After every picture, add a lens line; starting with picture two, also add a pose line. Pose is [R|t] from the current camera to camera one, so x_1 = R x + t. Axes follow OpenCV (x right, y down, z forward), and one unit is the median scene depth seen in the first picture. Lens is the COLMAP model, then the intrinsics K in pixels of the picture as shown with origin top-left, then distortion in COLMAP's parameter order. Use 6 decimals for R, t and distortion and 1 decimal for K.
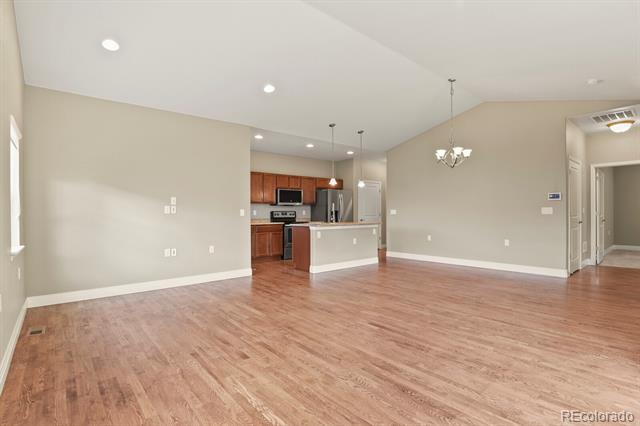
lens RADIAL K [[315.3, 0, 322.6], [0, 315.3, 215.0], [0, 0, 1]] dist [-0.024342, -0.004001]
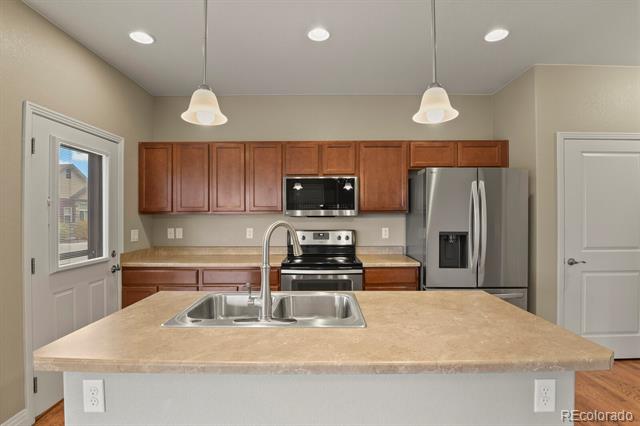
lens RADIAL K [[315.3, 0, 321.1], [0, 315.3, 212.9], [0, 0, 1]] dist [-0.024342, -0.004001]
pose [[0.757240, 0.000865, -0.653137, 0.221565], [-0.003295, 0.999991, -0.002497, -0.048688], [0.653129, 0.004043, 0.757236, 0.987378]]
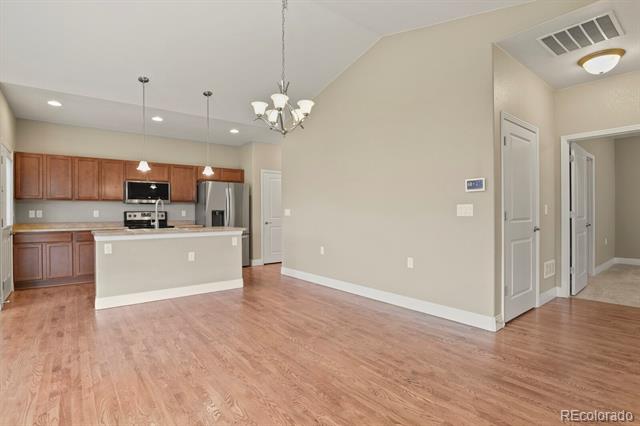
lens RADIAL K [[315.3, 0, 320.8], [0, 315.3, 215.4], [0, 0, 1]] dist [-0.024342, -0.004001]
pose [[0.999293, -0.000586, -0.037587, 0.461550], [0.000672, 0.999997, 0.002275, -0.005808], [0.037586, -0.002299, 0.999291, 0.400382]]
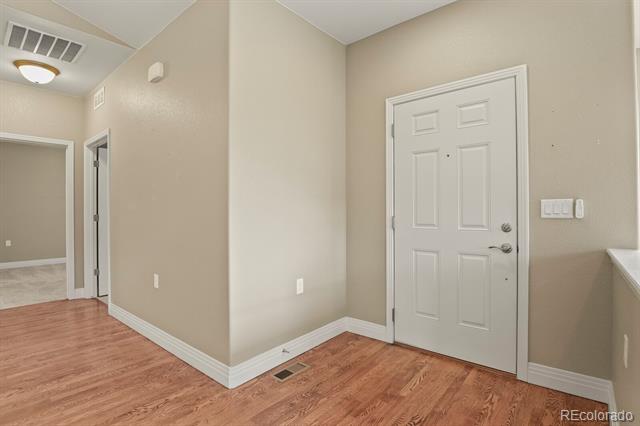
lens RADIAL K [[315.3, 0, 319.2], [0, 315.3, 211.6], [0, 0, 1]] dist [-0.024342, -0.004001]
pose [[-0.156400, 0.013414, 0.987603, 0.296481], [0.012327, 0.999856, -0.011628, -0.005114], [-0.987617, 0.010355, -0.156543, 0.541979]]
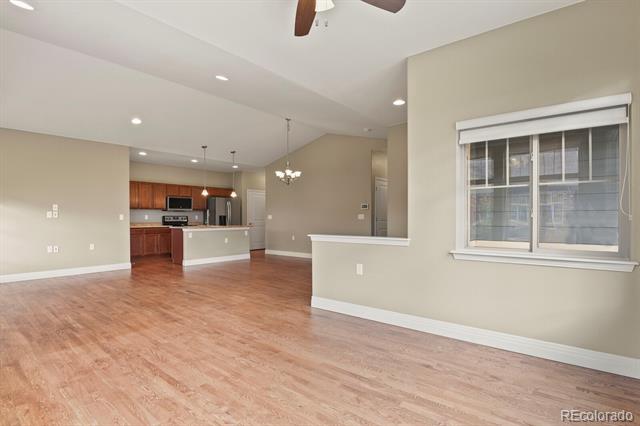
lens RADIAL K [[315.3, 0, 323.7], [0, 315.3, 224.5], [0, 0, 1]] dist [-0.024342, -0.004001]
pose [[0.983243, 0.000426, 0.182299, 0.292593], [-0.003210, 0.999883, 0.014976, 0.000207], [-0.182271, -0.015310, 0.983129, -0.334073]]
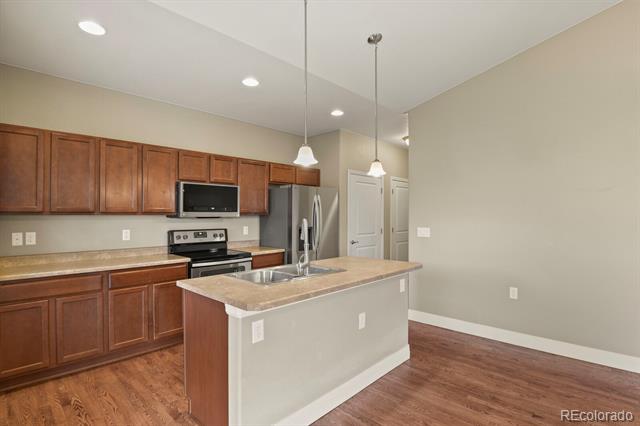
lens RADIAL K [[315.3, 0, 320.4], [0, 315.3, 214.8], [0, 0, 1]] dist [-0.024342, -0.004001]
pose [[0.995025, 0.005012, 0.099499, 0.018018], [-0.004412, 0.999971, -0.006252, -0.046356], [-0.099528, 0.005782, 0.995018, 0.730128]]
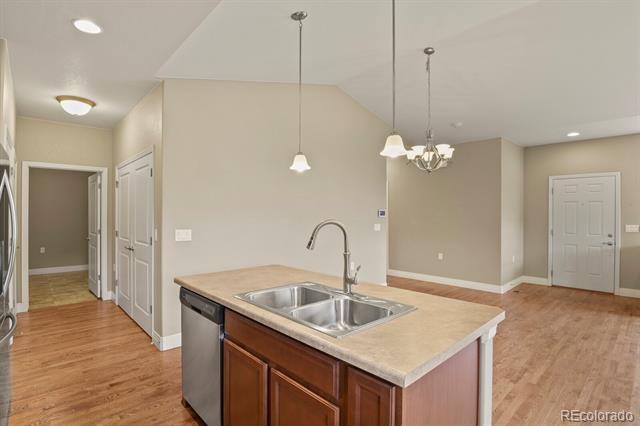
lens RADIAL K [[315.3, 0, 320.8], [0, 315.3, 214.6], [0, 0, 1]] dist [-0.024342, -0.004001]
pose [[-0.034717, 0.007025, 0.999372, -0.267723], [0.002737, 0.999972, -0.006934, -0.046384], [-0.999393, 0.002495, -0.034735, 1.168954]]
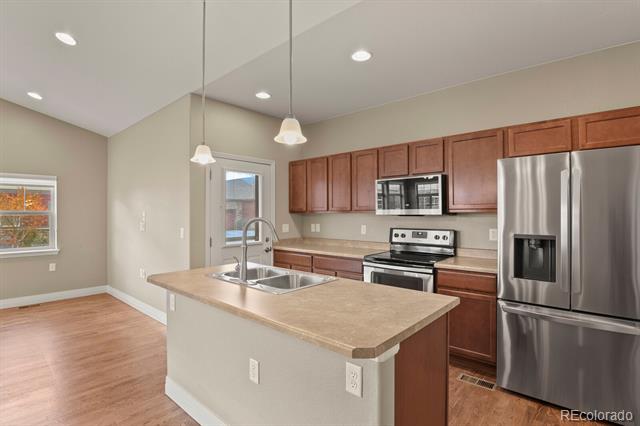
lens RADIAL K [[315.3, 0, 321.3], [0, 315.3, 213.0], [0, 0, 1]] dist [-0.024342, -0.004001]
pose [[0.137539, 0.002807, -0.990492, 0.409975], [-0.000925, 0.999996, 0.002706, -0.049595], [0.990496, 0.000544, 0.137541, 1.173081]]
